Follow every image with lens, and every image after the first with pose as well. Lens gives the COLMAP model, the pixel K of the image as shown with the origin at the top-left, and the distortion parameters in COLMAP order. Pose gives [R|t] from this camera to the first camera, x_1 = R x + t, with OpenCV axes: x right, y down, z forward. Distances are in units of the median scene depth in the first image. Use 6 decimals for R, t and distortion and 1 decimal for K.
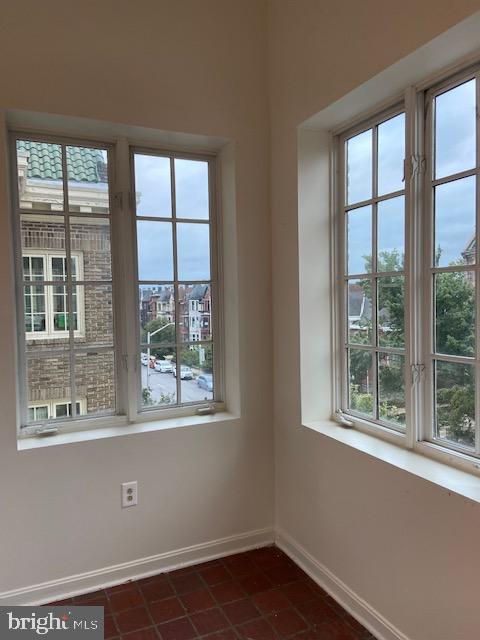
lens RADIAL K [[484.1, 0, 238.7], [0, 484.1, 319.6], [0, 0, 1]] dist [0.063206, -0.045498]
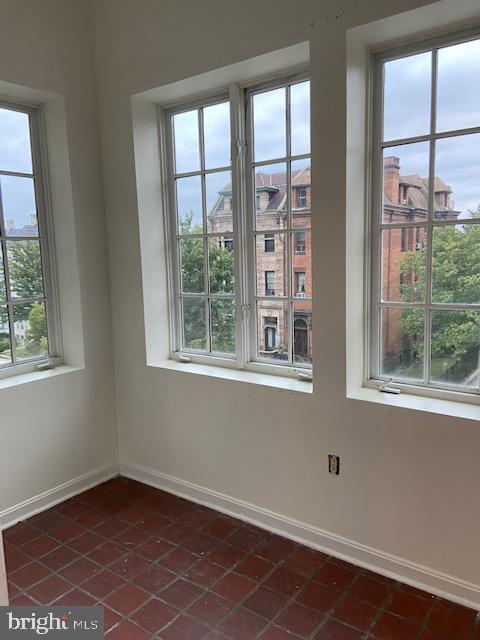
lens RADIAL K [[484.1, 0, 240.6], [0, 484.1, 320.0], [0, 0, 1]] dist [0.063206, -0.045498]
pose [[0.873517, -0.067223, 0.482130, -0.228953], [0.027997, 0.995717, 0.088108, 0.014018], [-0.485988, -0.063465, 0.871658, -0.107570]]
